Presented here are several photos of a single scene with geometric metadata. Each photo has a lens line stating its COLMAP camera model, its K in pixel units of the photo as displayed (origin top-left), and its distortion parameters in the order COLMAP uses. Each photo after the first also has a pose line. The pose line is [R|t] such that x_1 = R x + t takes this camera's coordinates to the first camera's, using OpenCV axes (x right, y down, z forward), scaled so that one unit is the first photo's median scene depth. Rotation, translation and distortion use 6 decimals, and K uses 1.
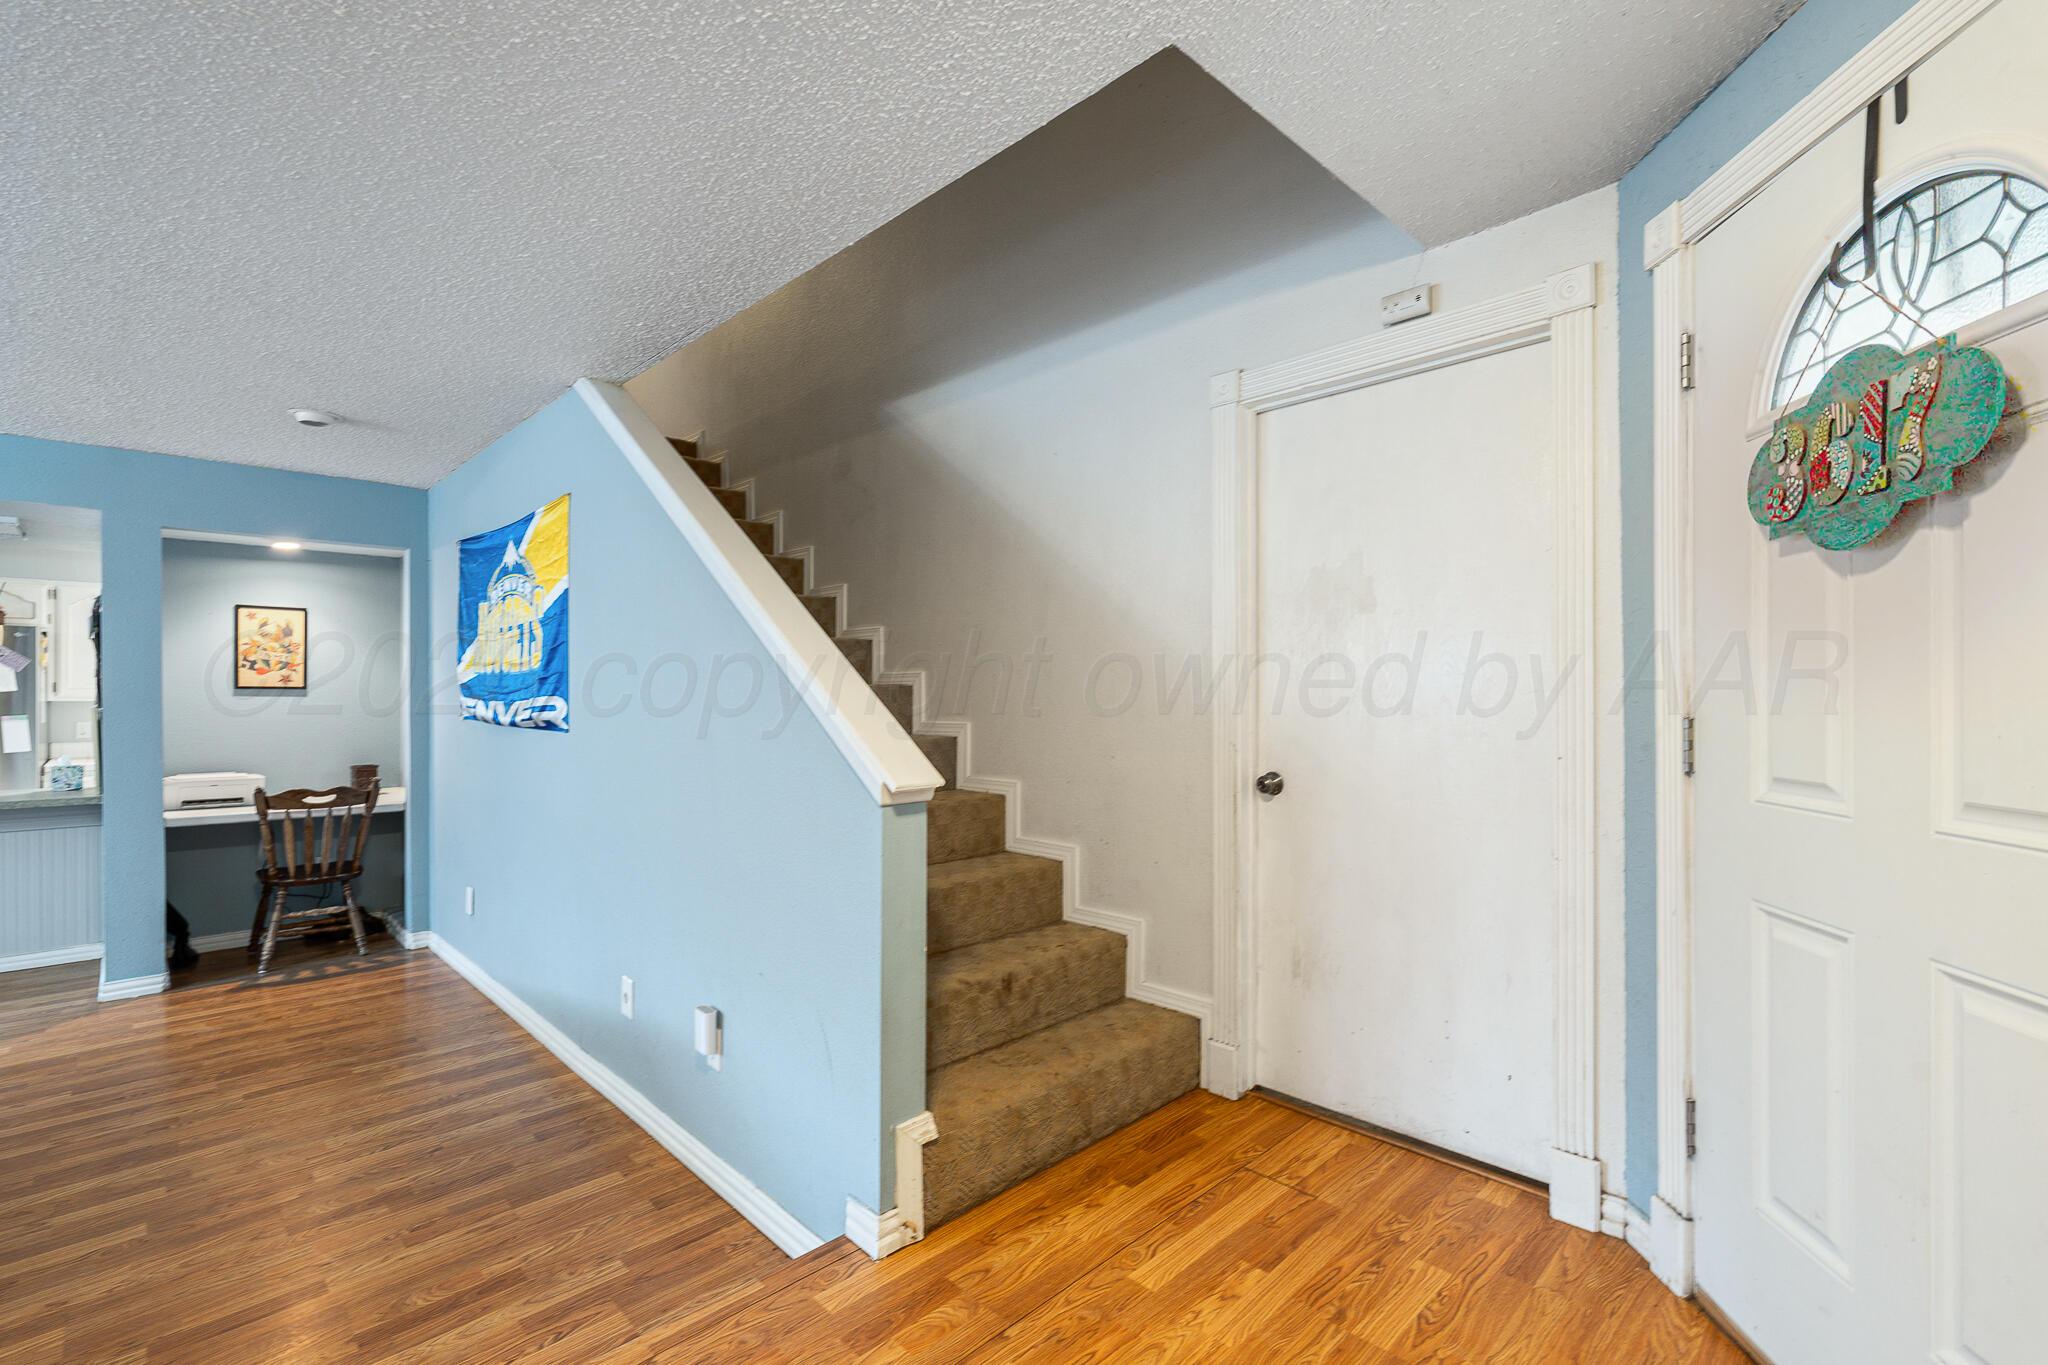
lens RADIAL K [[902.8, 0, 1018.7], [0, 902.8, 689.6], [0, 0, 1]] dist [0.000286, -0.001416]
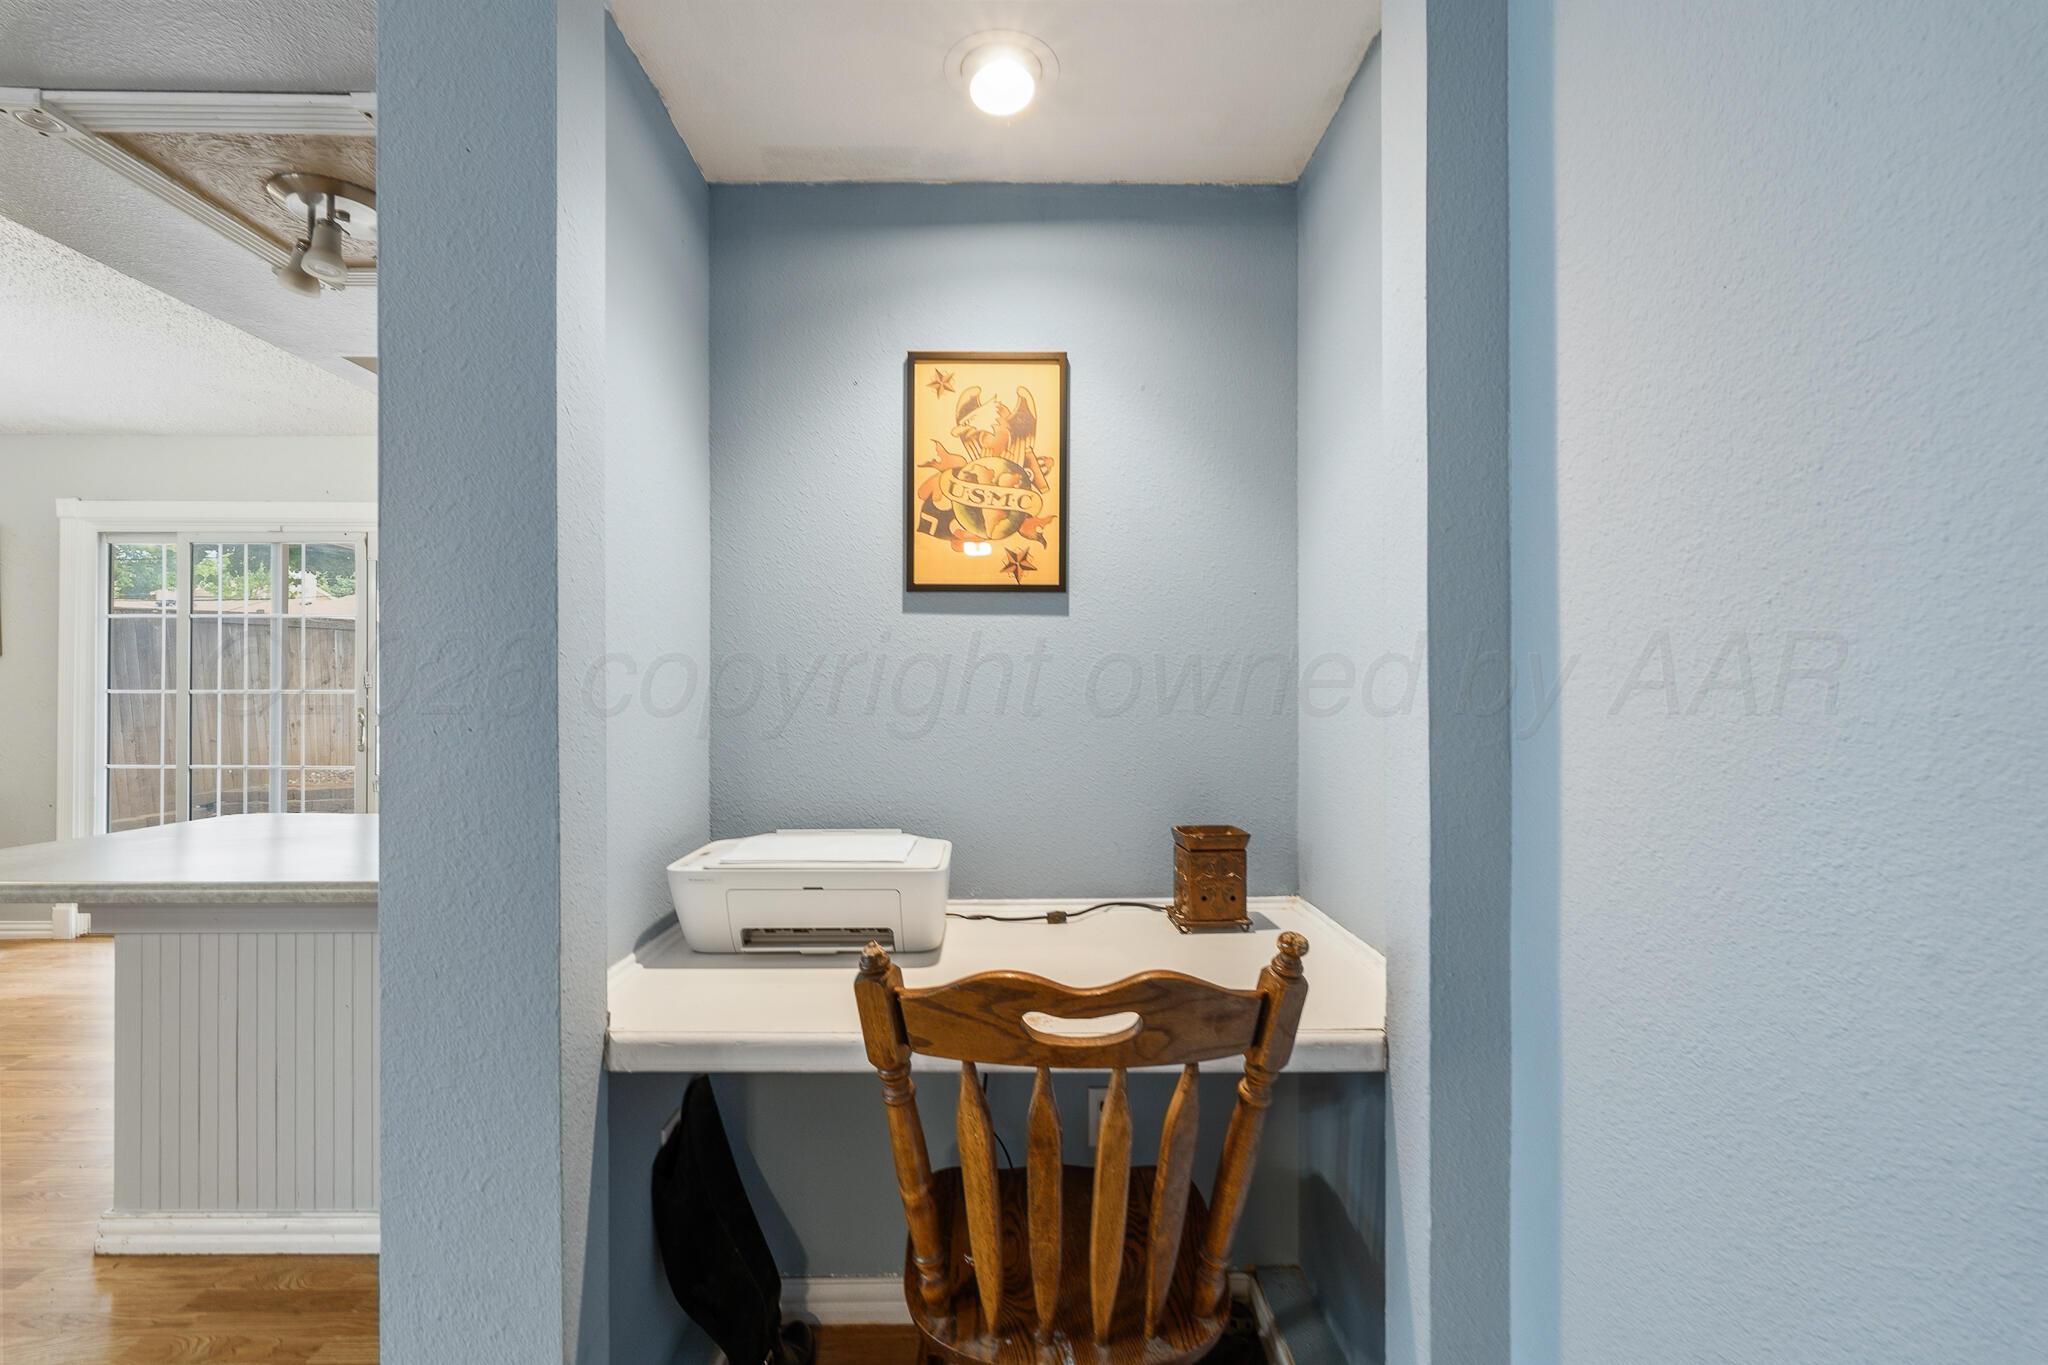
lens RADIAL K [[902.8, 0, 1021.2], [0, 902.8, 690.4], [0, 0, 1]] dist [0.000286, -0.001416]
pose [[0.722880, 0.006019, -0.690948, -0.582035], [-0.000979, 0.999970, 0.007686, 0.034621], [0.690973, -0.004879, 0.722864, 0.762941]]
